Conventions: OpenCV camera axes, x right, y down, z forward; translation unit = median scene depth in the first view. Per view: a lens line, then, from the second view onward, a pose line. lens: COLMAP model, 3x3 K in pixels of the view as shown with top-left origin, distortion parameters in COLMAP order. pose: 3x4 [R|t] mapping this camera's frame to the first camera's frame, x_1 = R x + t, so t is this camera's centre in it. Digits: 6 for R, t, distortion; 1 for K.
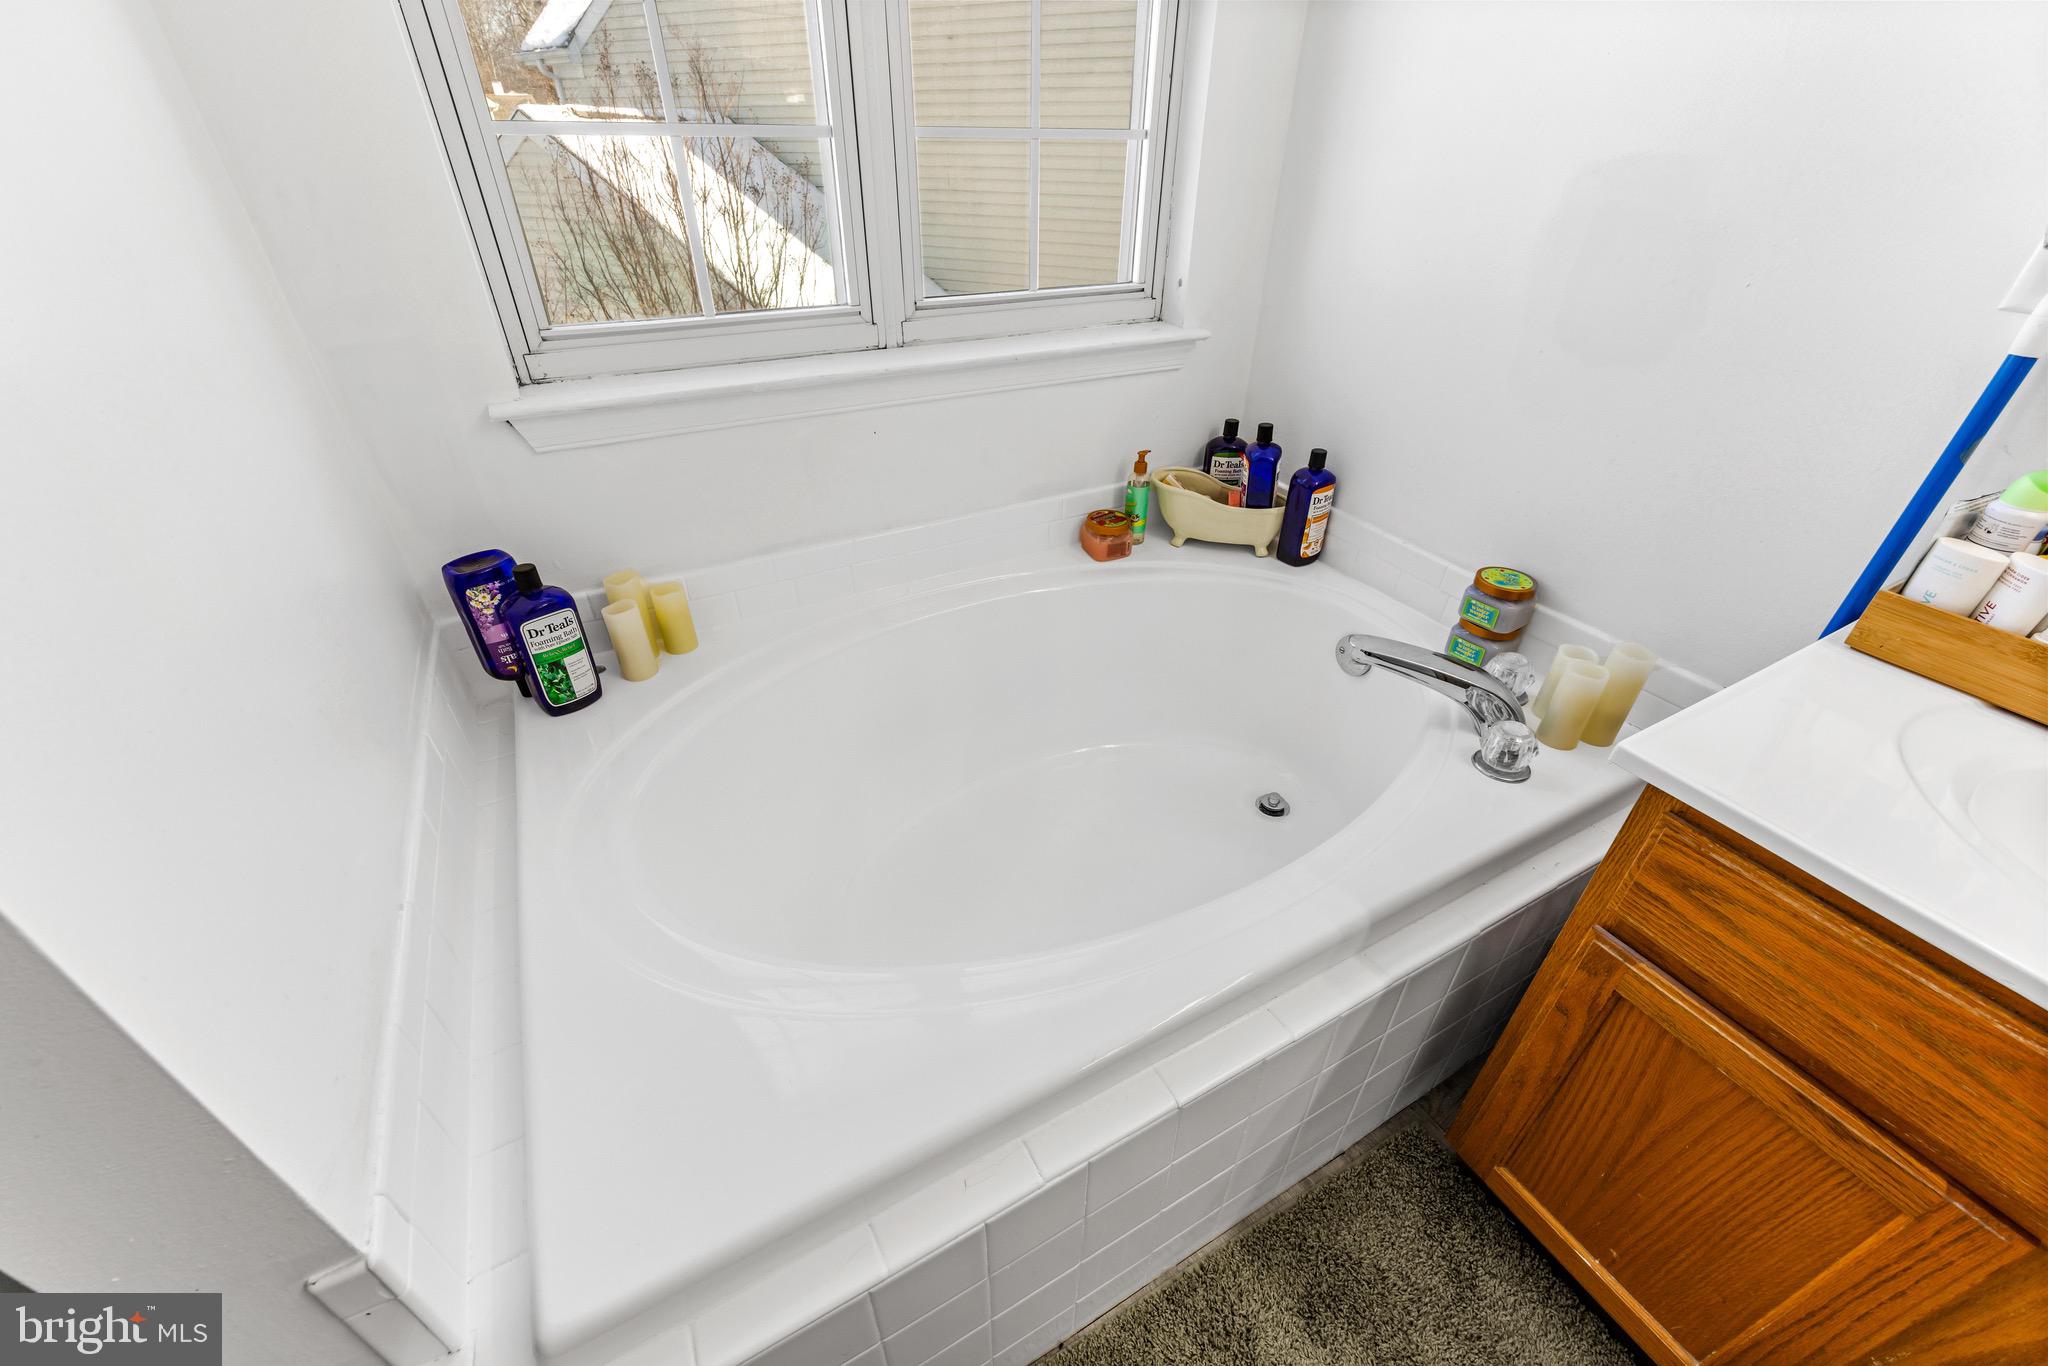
lens RADIAL K [[817.5, 0, 1019.8], [0, 817.5, 681.9], [0, 0, 1]] dist [0.002278, 0.000841]
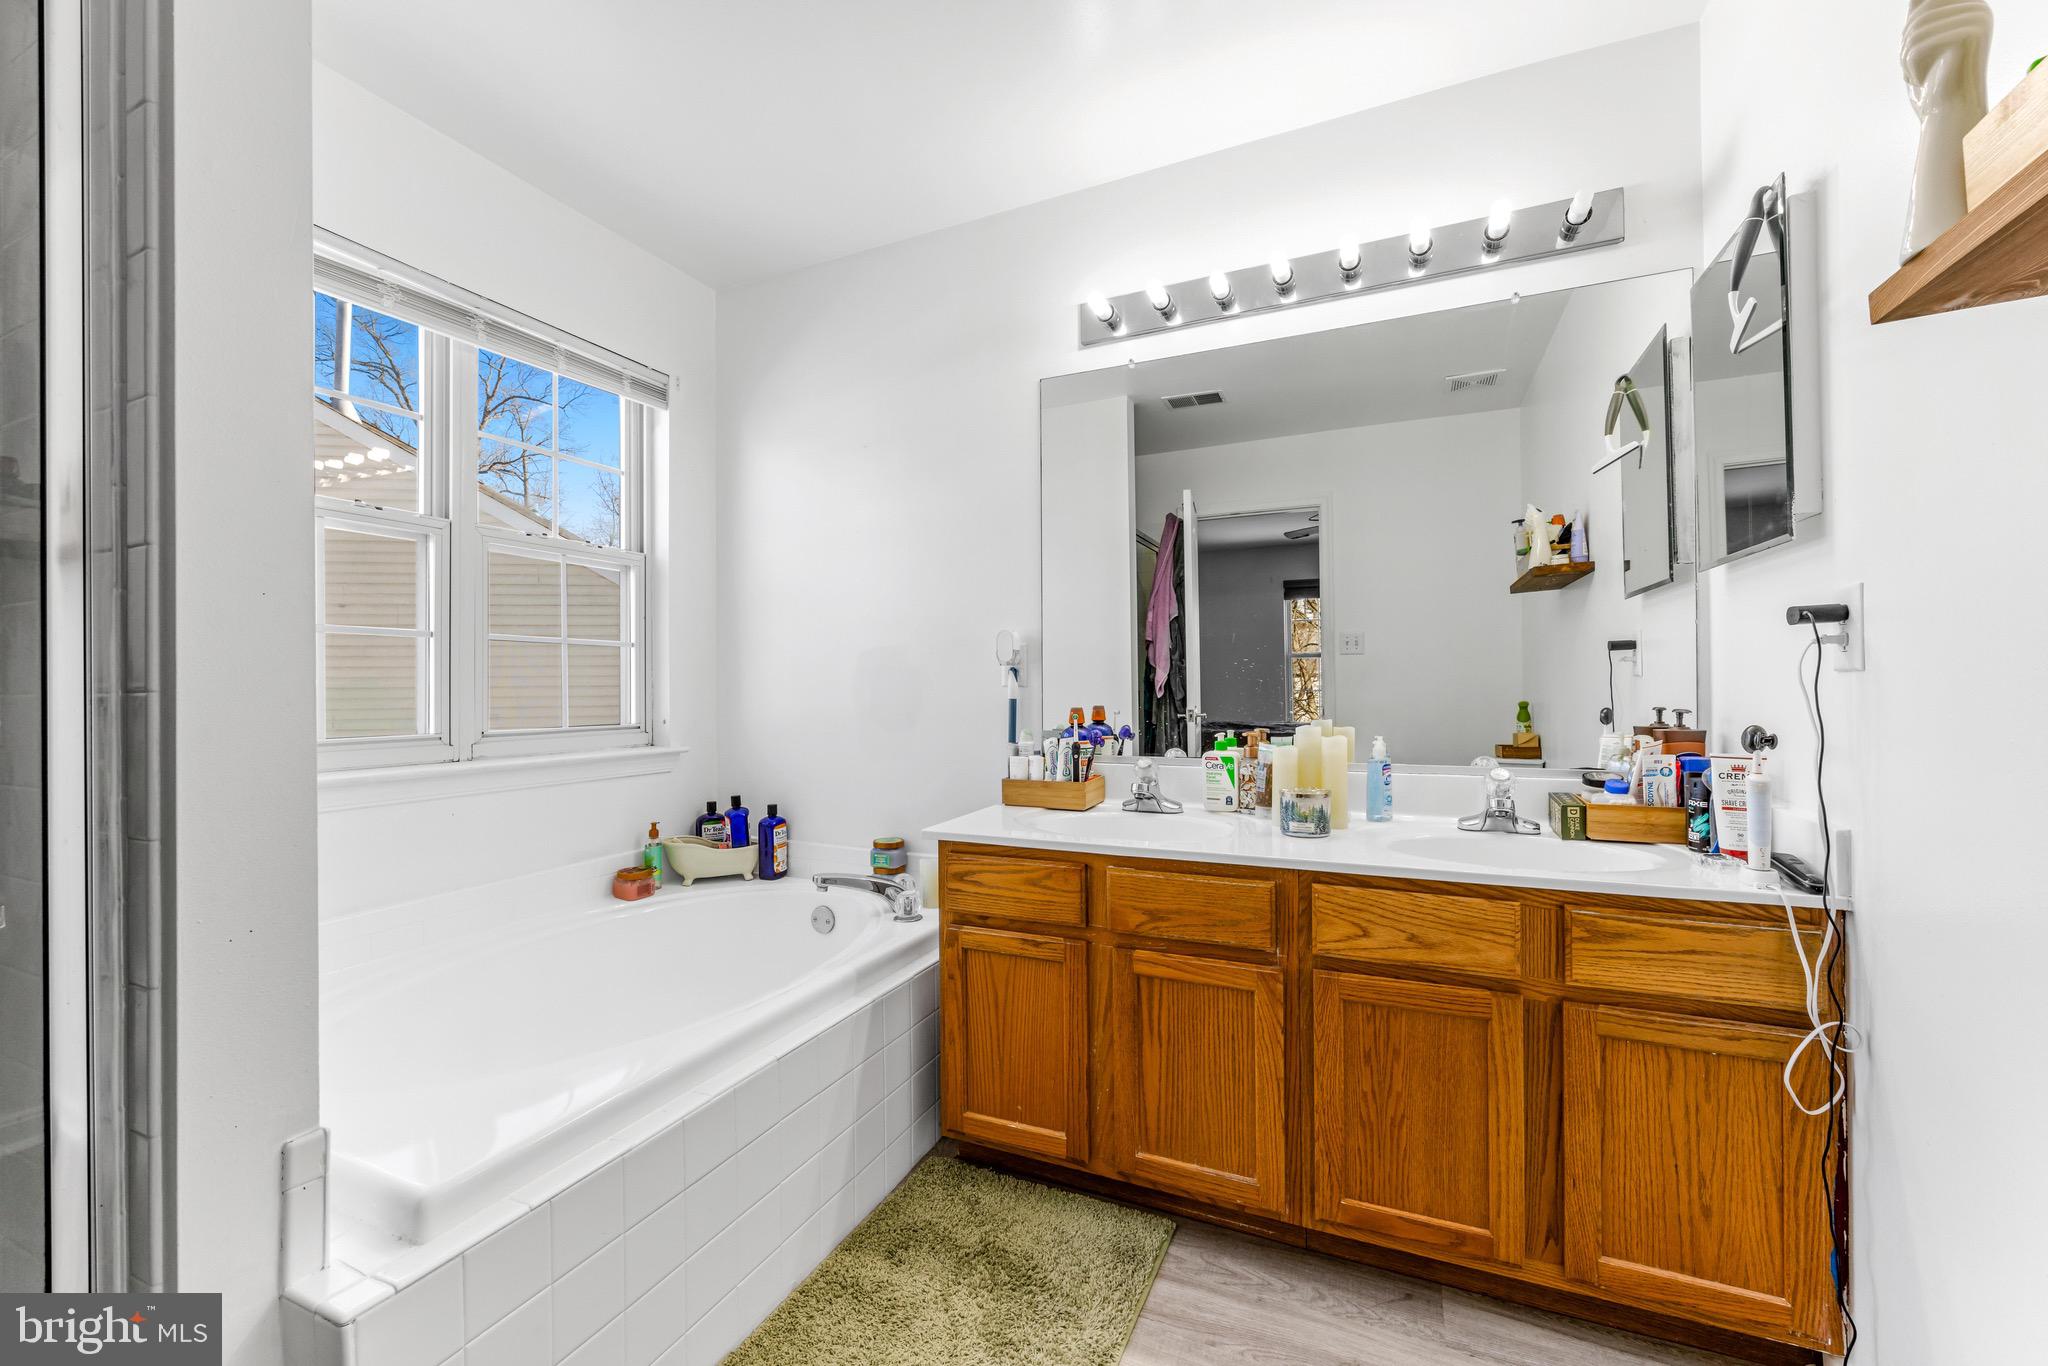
lens RADIAL K [[817.5, 0, 1018.1], [0, 817.5, 675.0], [0, 0, 1]] dist [0.002278, 0.000841]
pose [[0.793844, -0.009905, 0.608041, -0.219295], [0.355894, 0.818324, -0.451315, 0.393558], [-0.493104, 0.574672, 0.653147, -0.426712]]
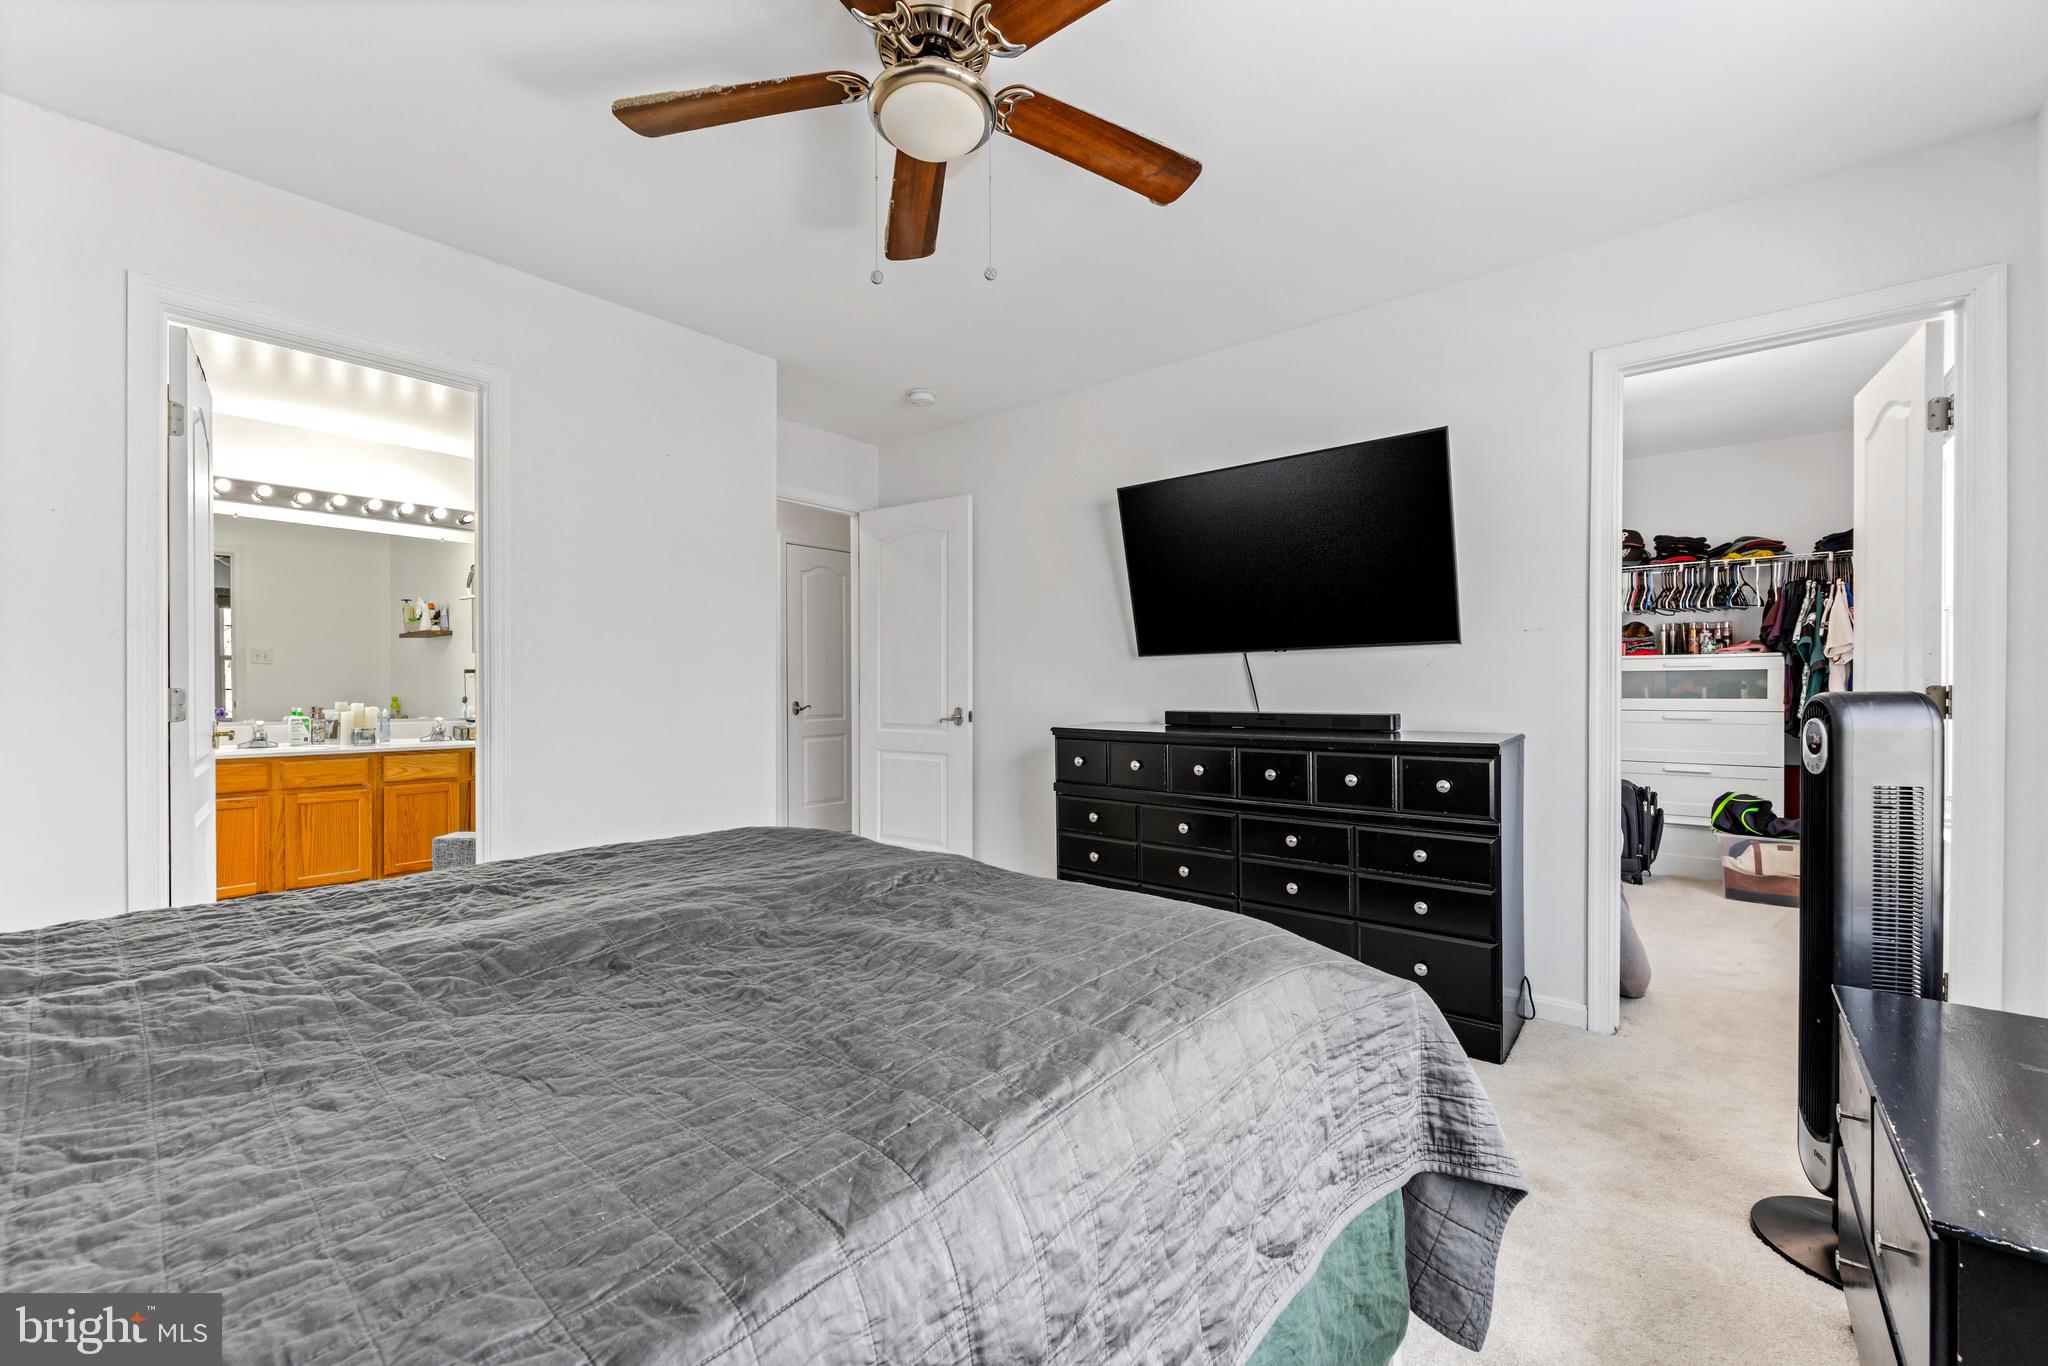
lens RADIAL K [[817.5, 0, 1020.0], [0, 817.5, 683.0], [0, 0, 1]] dist [0.002278, 0.000841]
pose [[-0.380077, -0.006432, 0.924933, -2.452901], [0.518309, 0.826748, 0.218734, 0.564592], [-0.766093, 0.562536, -0.310894, -0.701597]]
